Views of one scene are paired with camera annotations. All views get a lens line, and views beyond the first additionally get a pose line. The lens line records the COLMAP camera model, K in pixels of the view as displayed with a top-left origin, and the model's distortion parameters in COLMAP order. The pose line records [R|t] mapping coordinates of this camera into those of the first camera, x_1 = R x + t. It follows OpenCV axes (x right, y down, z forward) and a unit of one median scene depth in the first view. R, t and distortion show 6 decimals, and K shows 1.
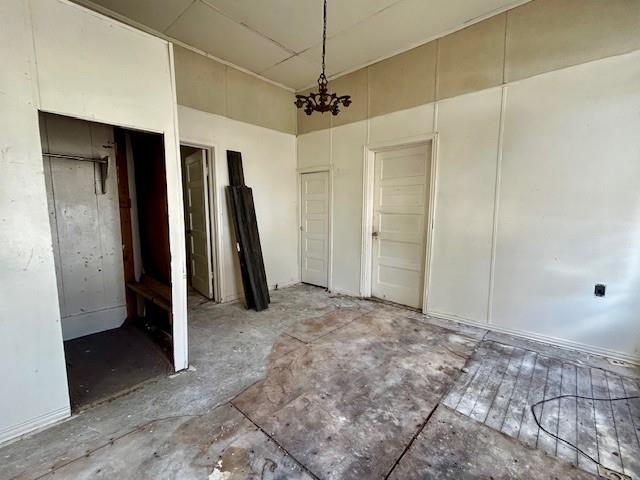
lens RADIAL K [[279.0, 0, 320.6], [0, 279.0, 239.5], [0, 0, 1]] dist [0.001231, 0.000945]
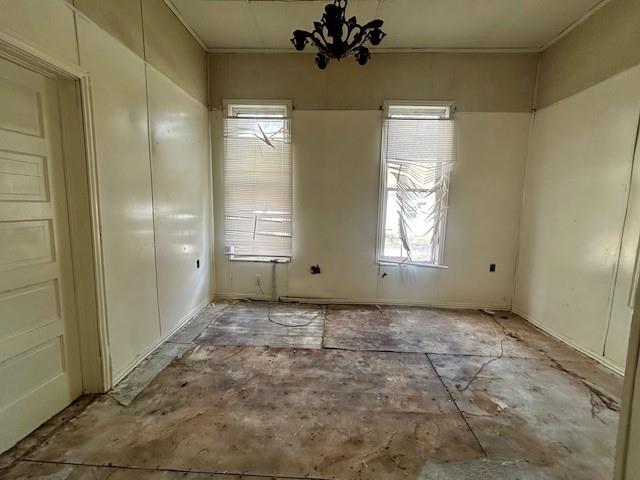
lens RADIAL K [[279.0, 0, 320.6], [0, 279.0, 237.7], [0, 0, 1]] dist [0.001231, 0.000945]
pose [[-0.627210, -0.104206, 0.771848, -0.483248], [0.074423, 0.978456, 0.192576, -0.182993], [-0.775286, 0.178229, -0.605942, 1.458420]]
